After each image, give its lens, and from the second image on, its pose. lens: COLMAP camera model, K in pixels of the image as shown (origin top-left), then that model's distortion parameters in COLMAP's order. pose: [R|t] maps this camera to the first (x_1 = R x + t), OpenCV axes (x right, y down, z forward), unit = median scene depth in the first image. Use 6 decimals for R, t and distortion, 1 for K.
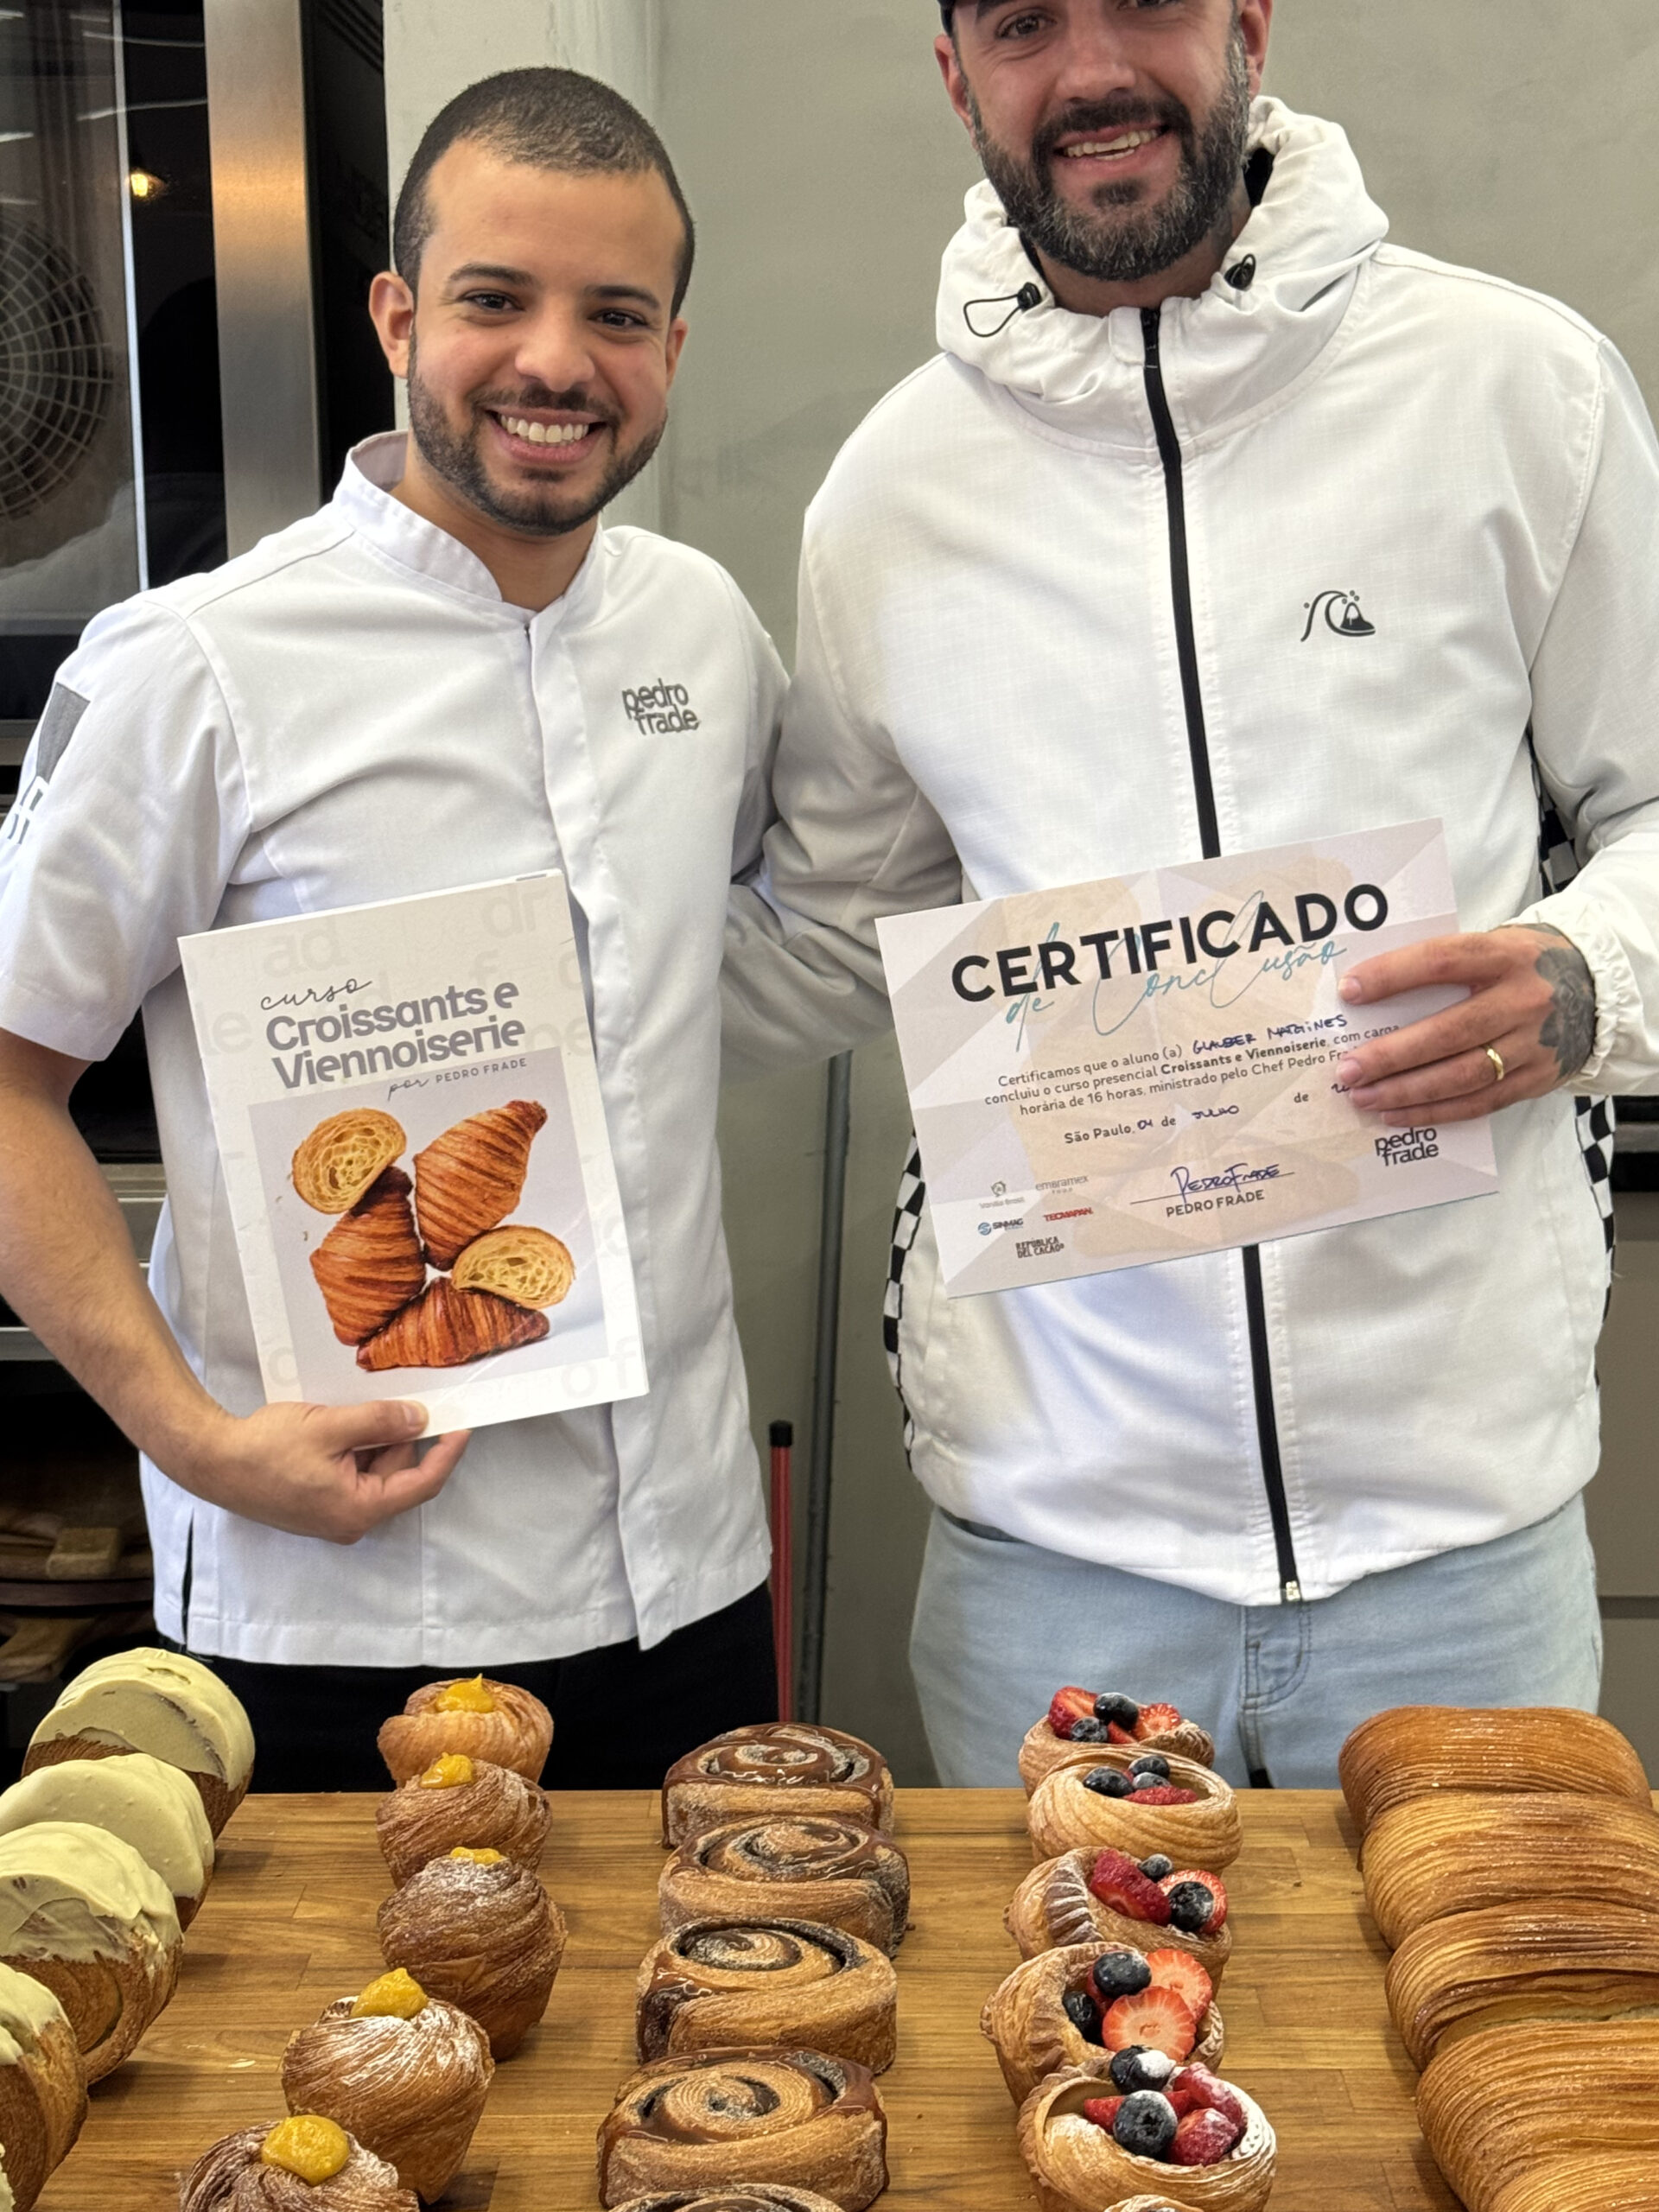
lens RADIAL K [[3746.5, 0, 852.0], [0, 3746.5, 1091.9], [0, 0, 1]] dist [0.114964, 0.000000]
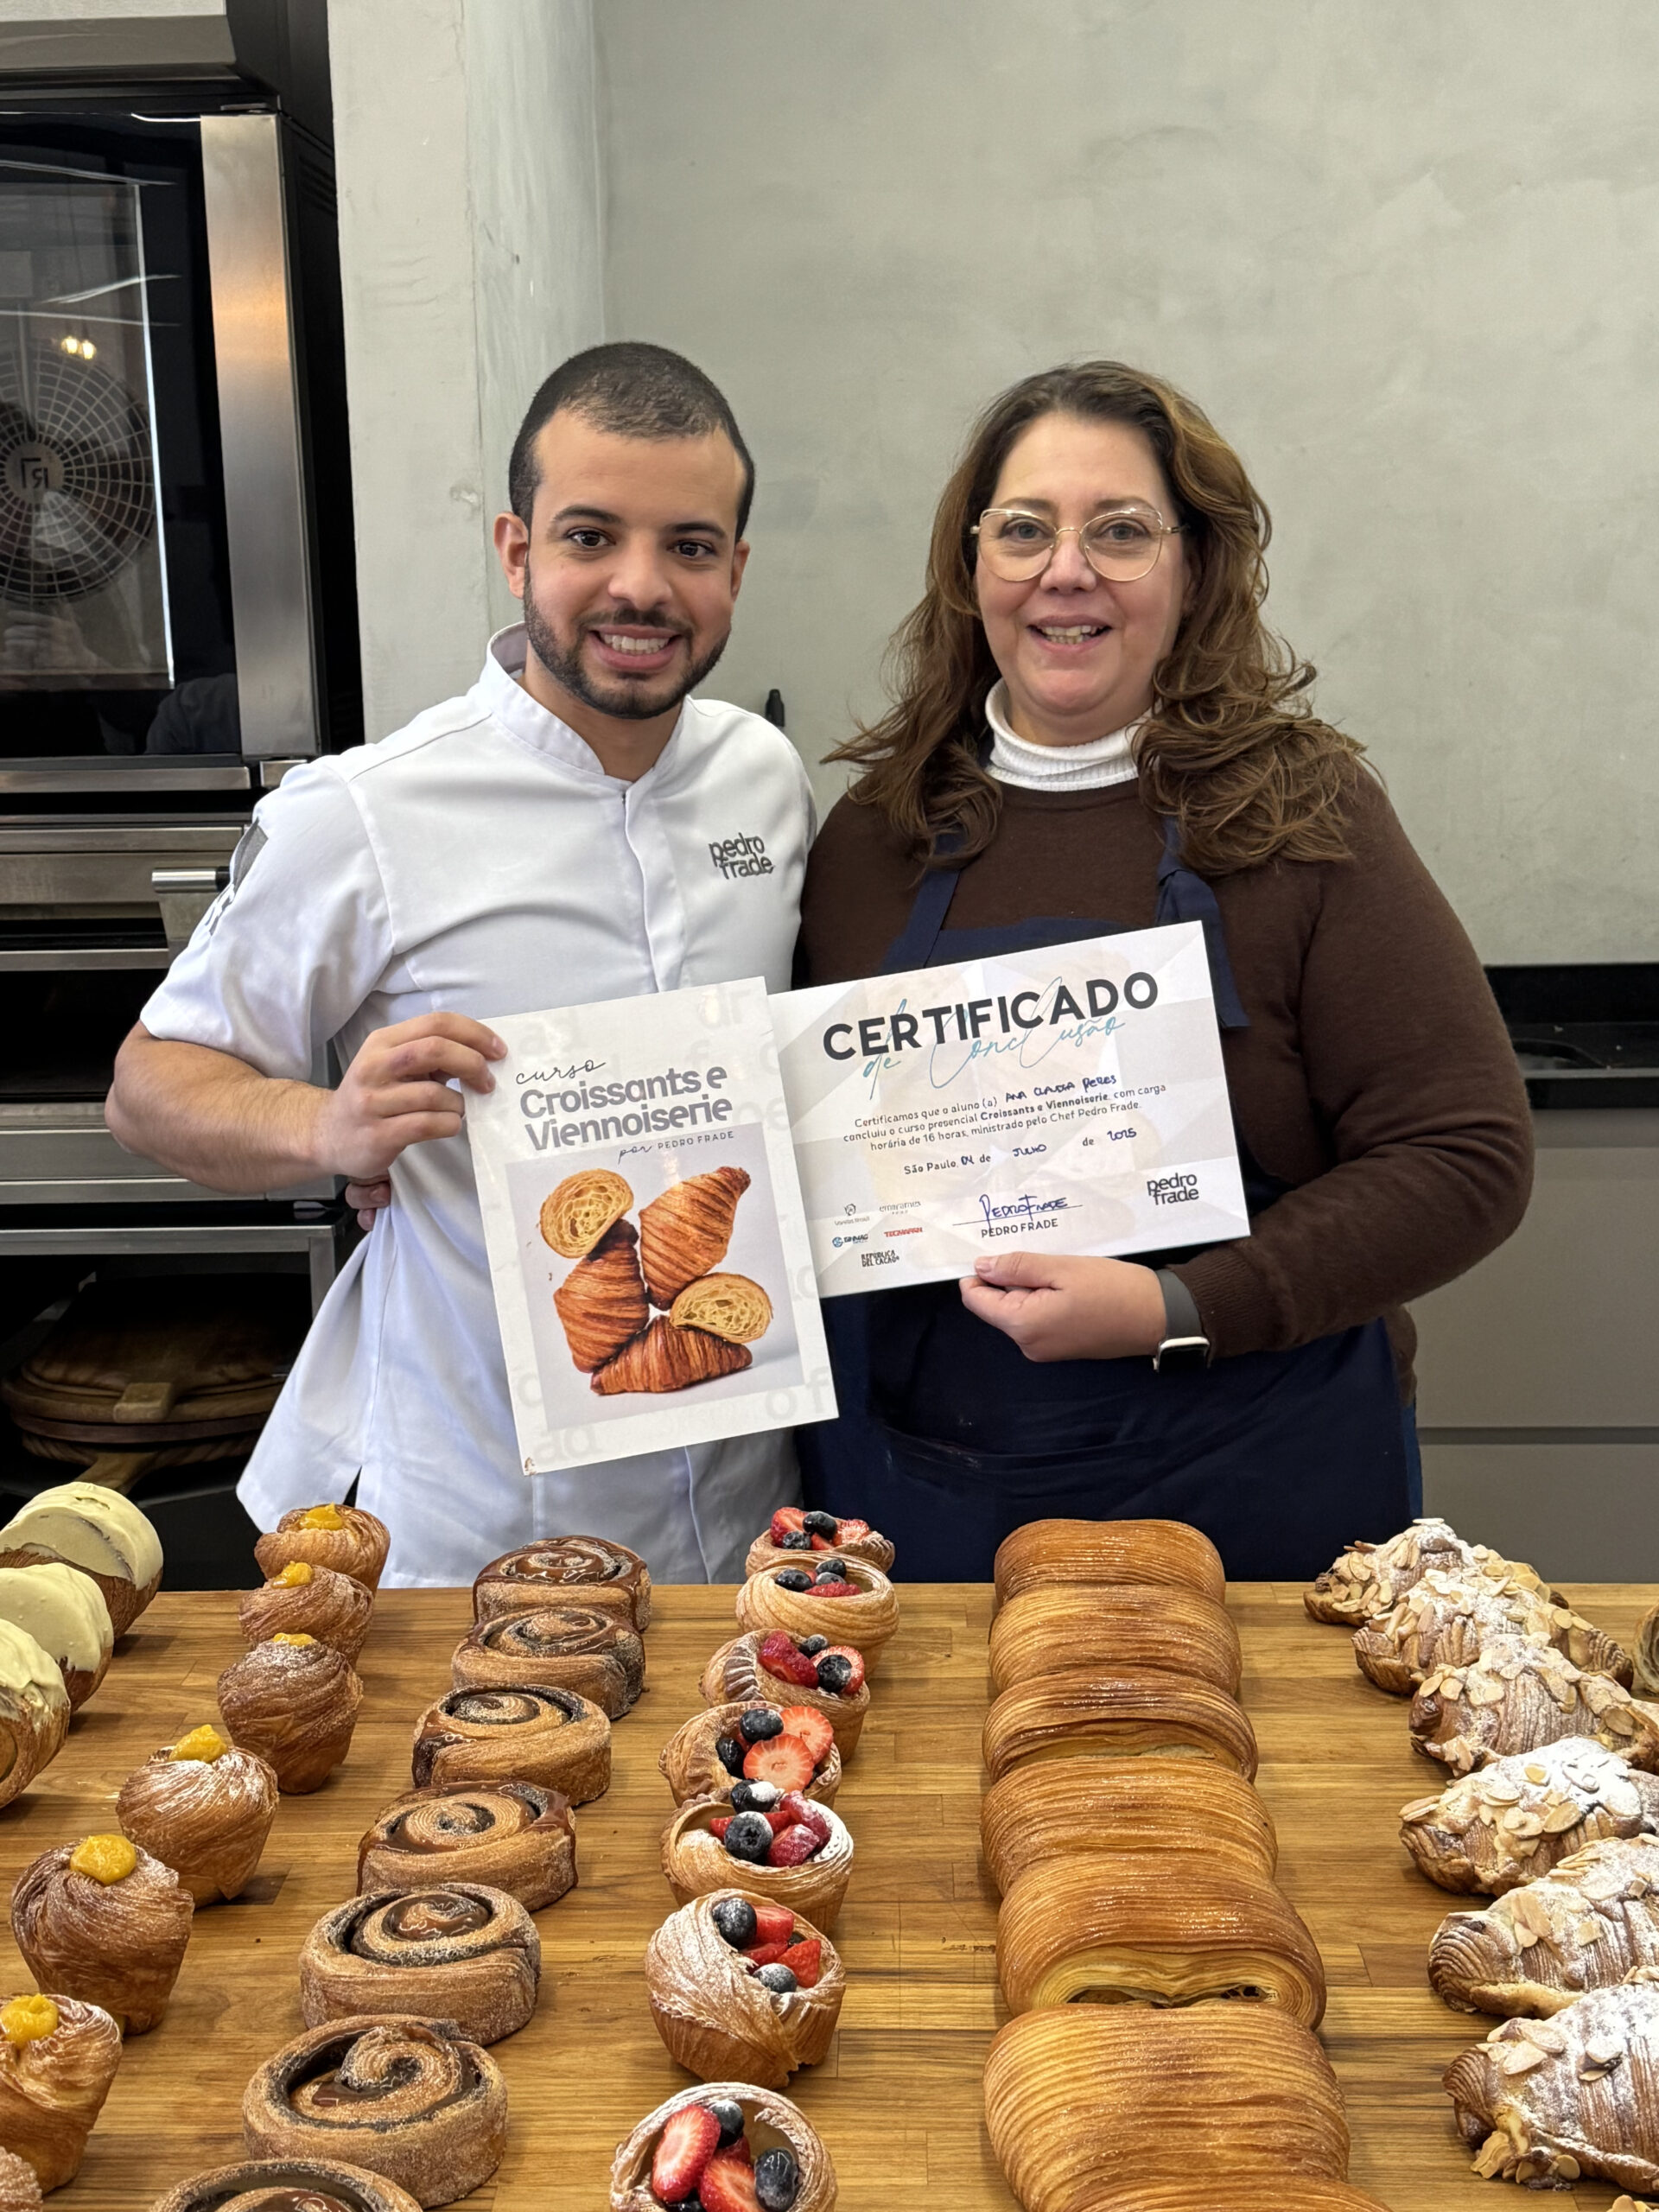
lens RADIAL K [[2995.7, 0, 824.0], [0, 2995.7, 1111.3], [0, 0, 1]] dist [0.098600, 0.000000]
pose [[0.999682, -0.007968, -0.023920, 0.113531], [0.008681, 0.999516, 0.029882, -0.012284], [0.023670, -0.030080, 0.999267, -0.046353]]
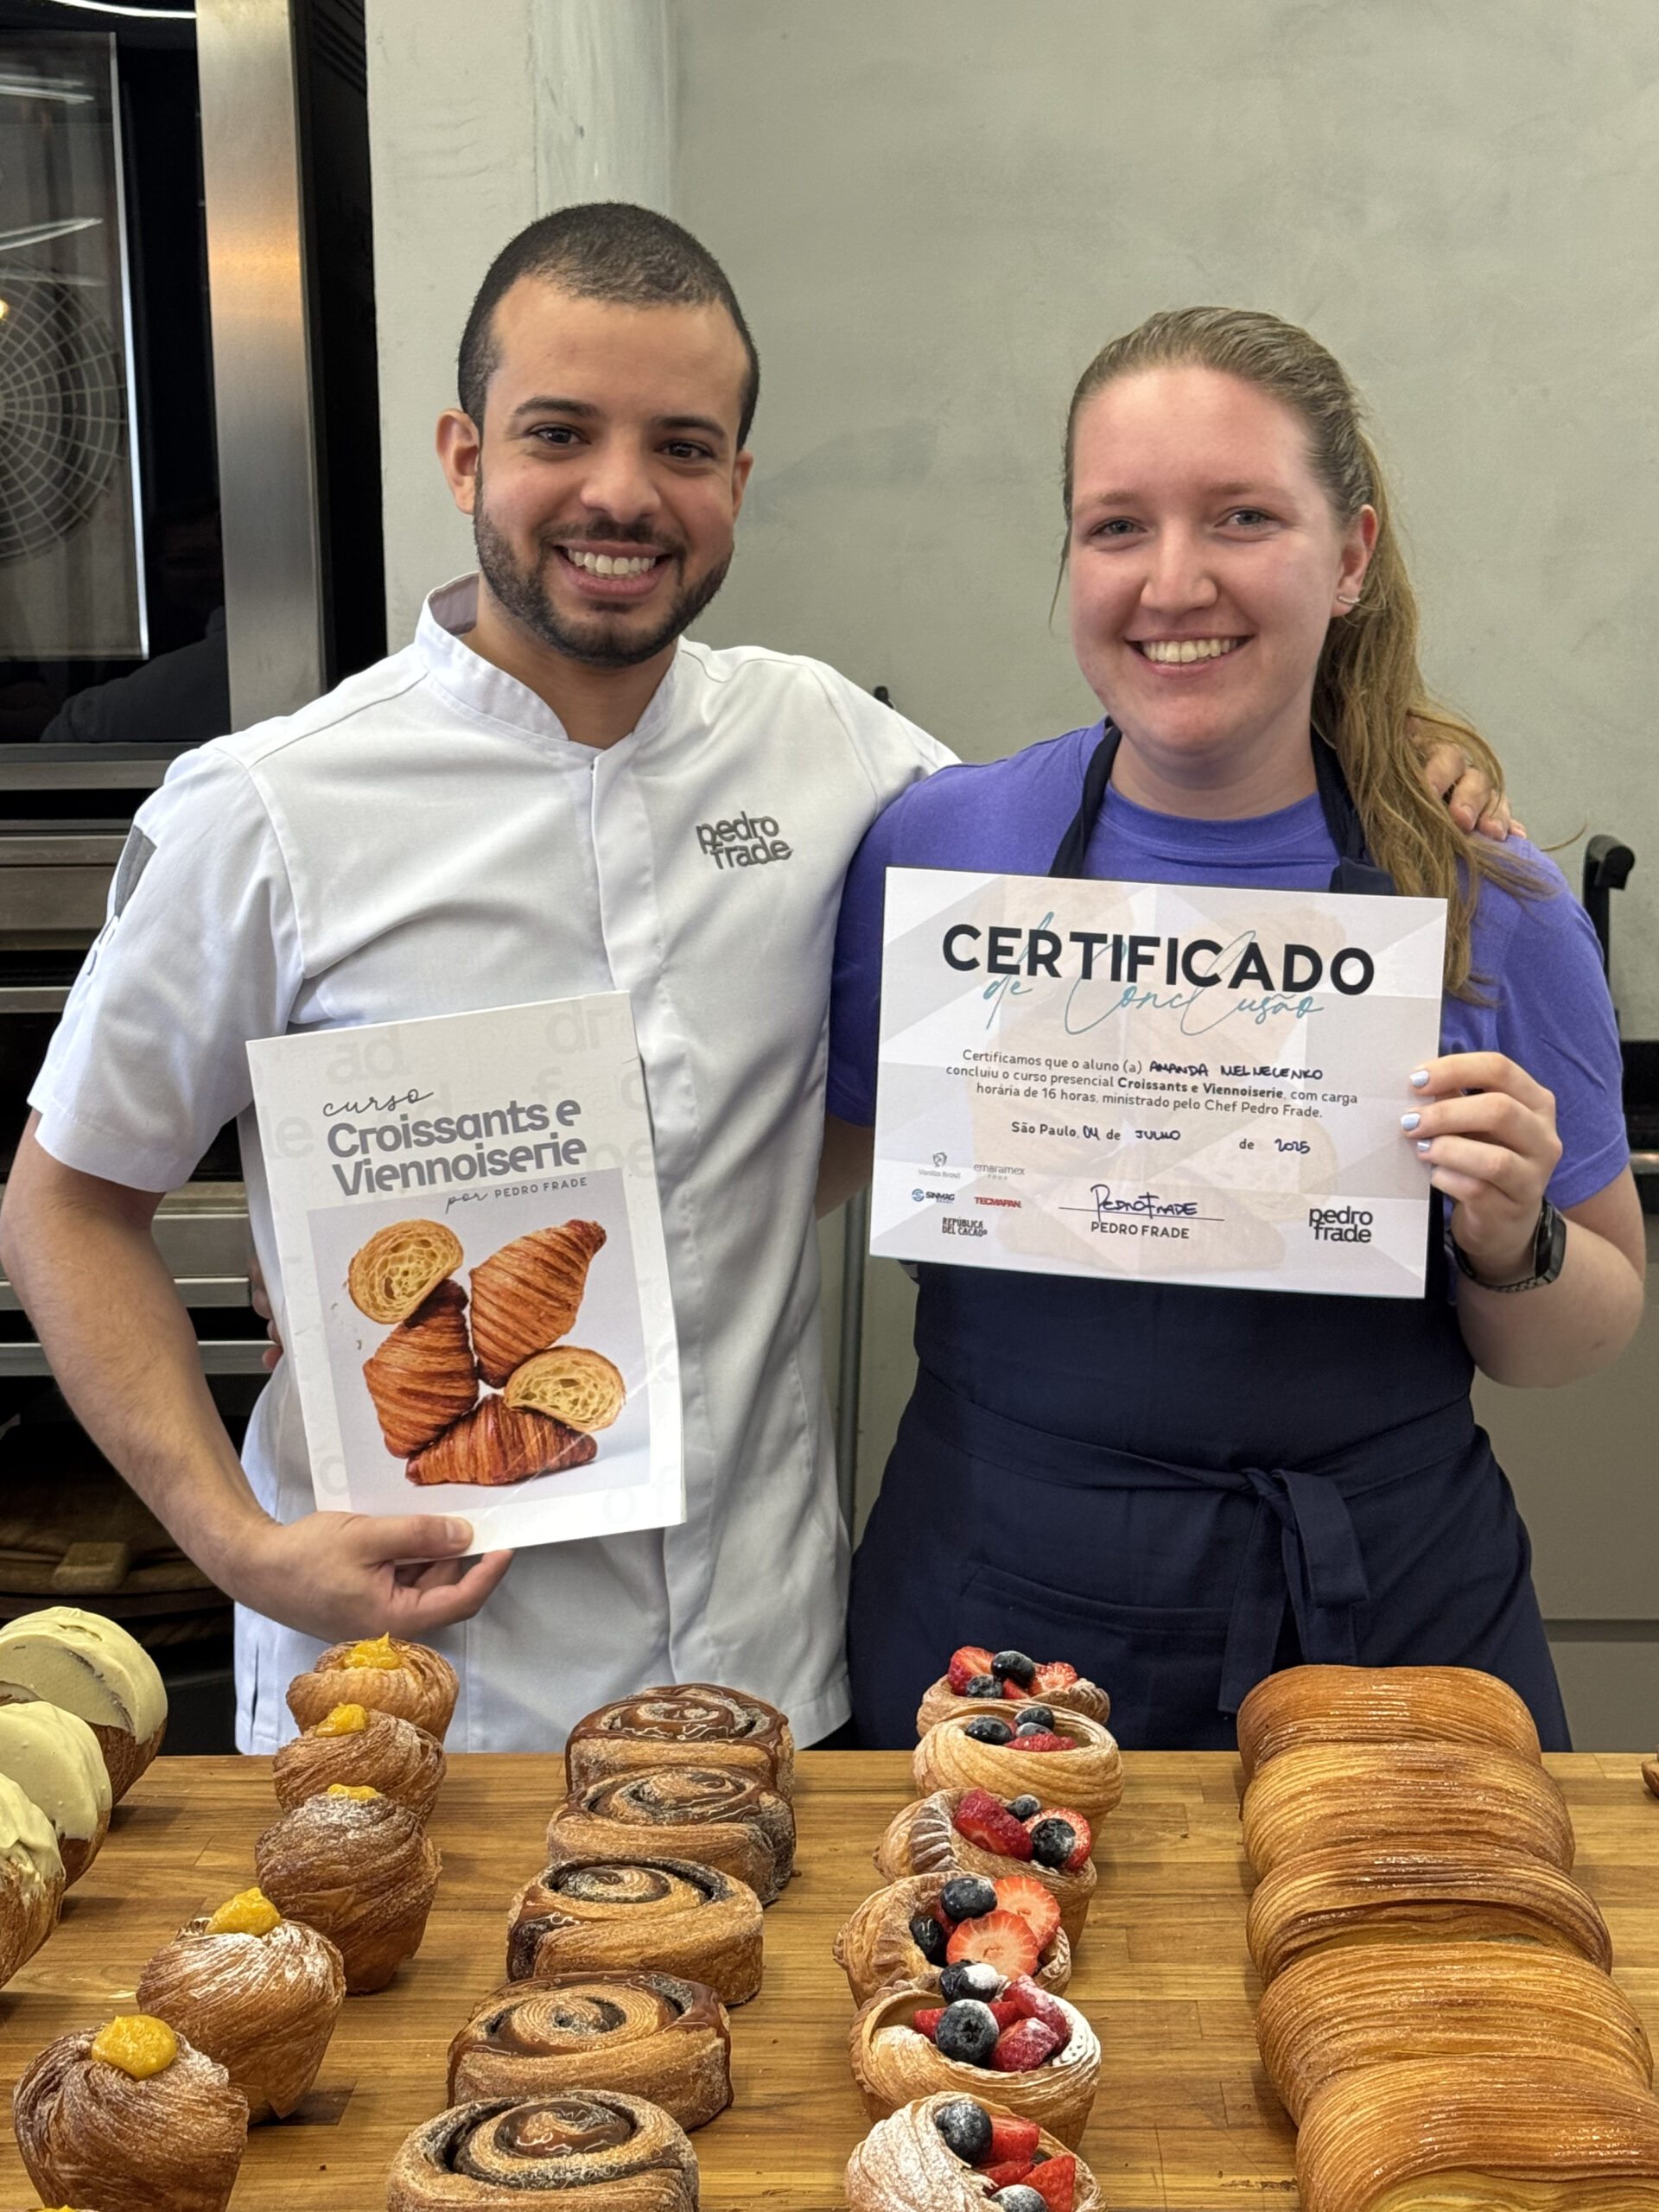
lens RADIAL K [[3746.5, 0, 849.3], [0, 3746.5, 1107.3], [0, 0, 1]] dist [0.114964, 0.000000]
pose [[0.999497, -0.004307, -0.031434, 0.068029], [0.003772, 0.999847, -0.017080, 0.035102], [0.031503, 0.016953, 0.999360, -0.019733]]
